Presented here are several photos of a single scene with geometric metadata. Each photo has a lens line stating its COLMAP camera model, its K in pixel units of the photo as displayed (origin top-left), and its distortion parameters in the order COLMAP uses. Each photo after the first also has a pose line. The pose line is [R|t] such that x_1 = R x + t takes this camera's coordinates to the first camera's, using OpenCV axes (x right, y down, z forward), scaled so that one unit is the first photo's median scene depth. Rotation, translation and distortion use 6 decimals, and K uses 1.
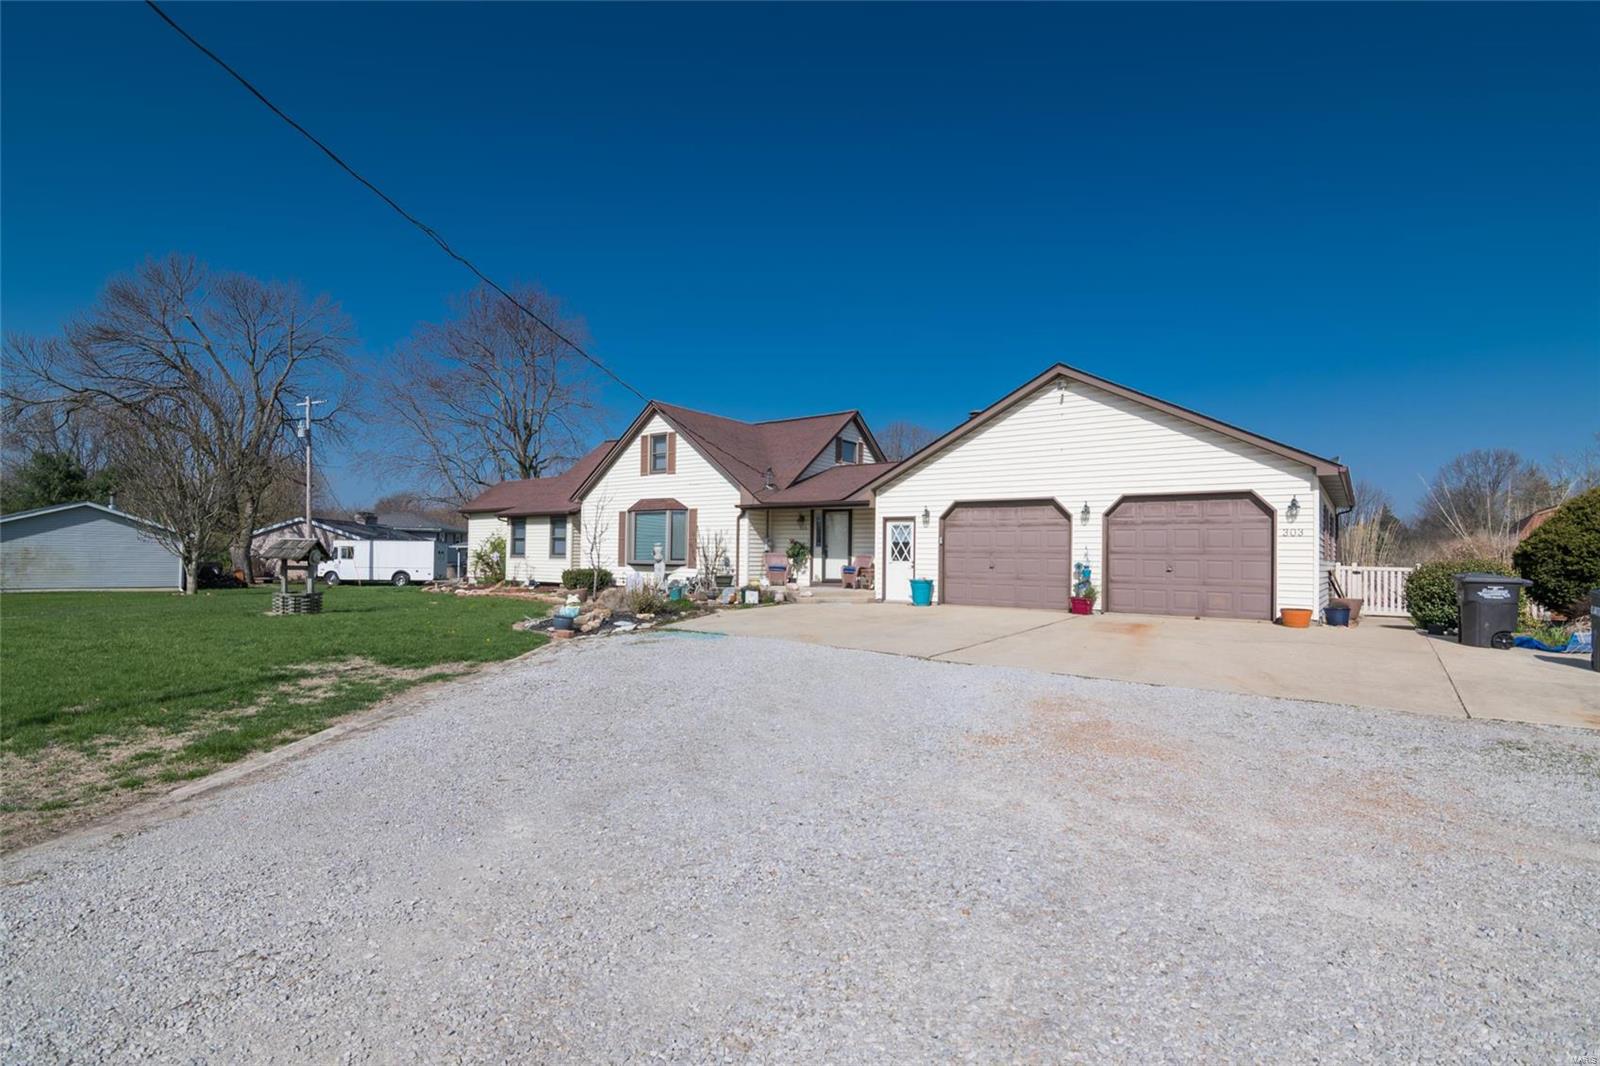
lens RADIAL K [[783.8, 0, 798.7], [0, 783.8, 560.0], [0, 0, 1]] dist [0.002279, 0.000107]
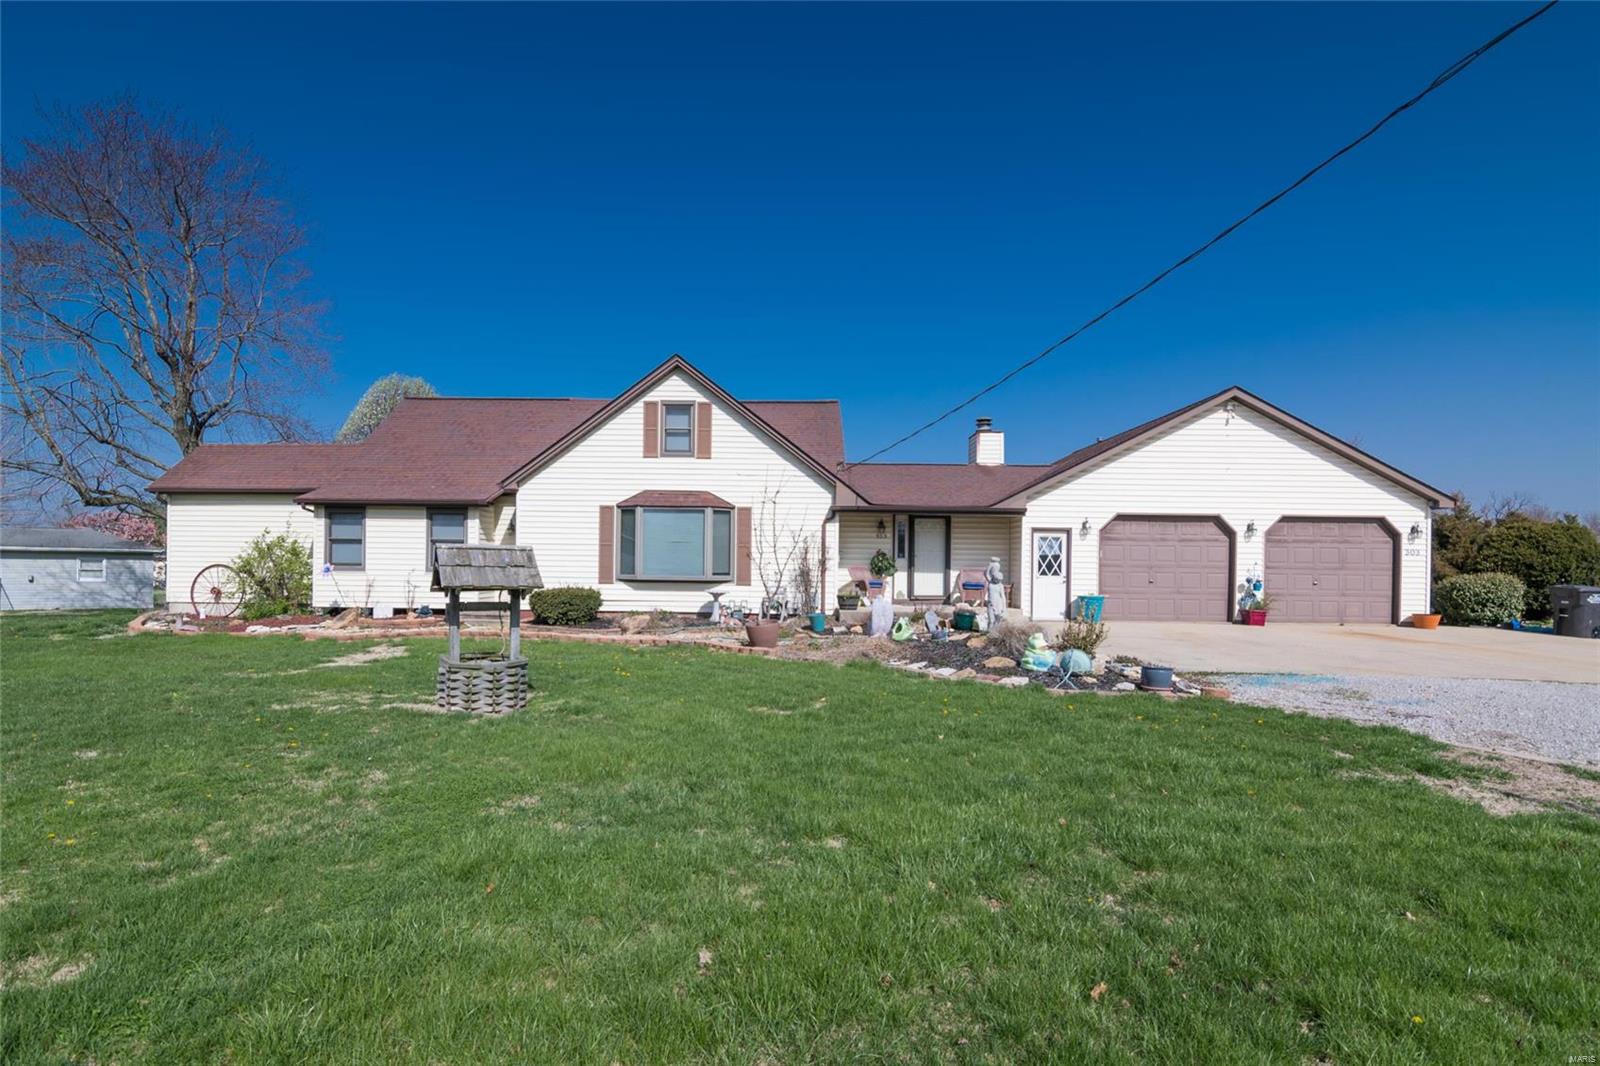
lens RADIAL K [[732.5, 0, 794.6], [0, 732.5, 575.2], [0, 0, 1]] dist [-0.003311, -0.000371]
pose [[0.806239, -0.008507, 0.591528, -0.544117], [0.000134, 0.999899, 0.014198, -0.010050], [-0.591589, -0.011368, 0.806159, 0.422896]]
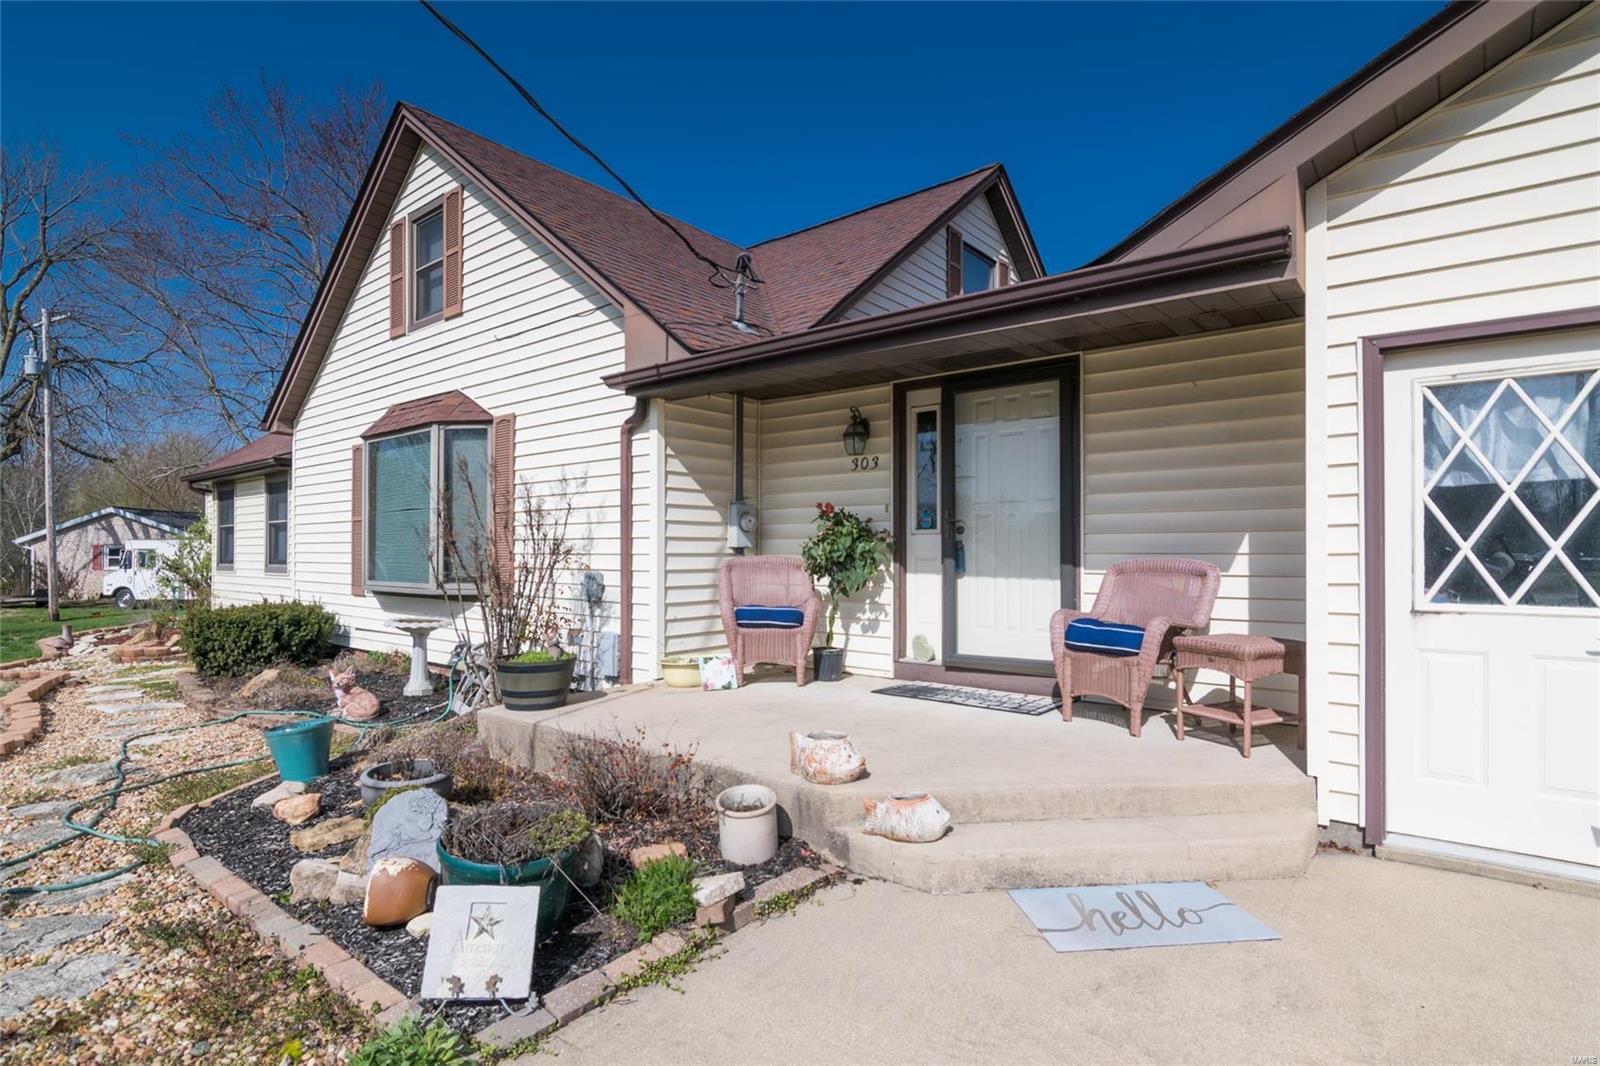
lens RADIAL K [[804.2, 0, 799.5], [0, 804.2, 547.0], [0, 0, 1]] dist [-0.000237, -0.000060]
pose [[0.998646, -0.016453, -0.049357, -0.003766], [0.016077, 0.999839, -0.007998, -0.009810], [0.049481, 0.007193, 0.998749, 0.728180]]
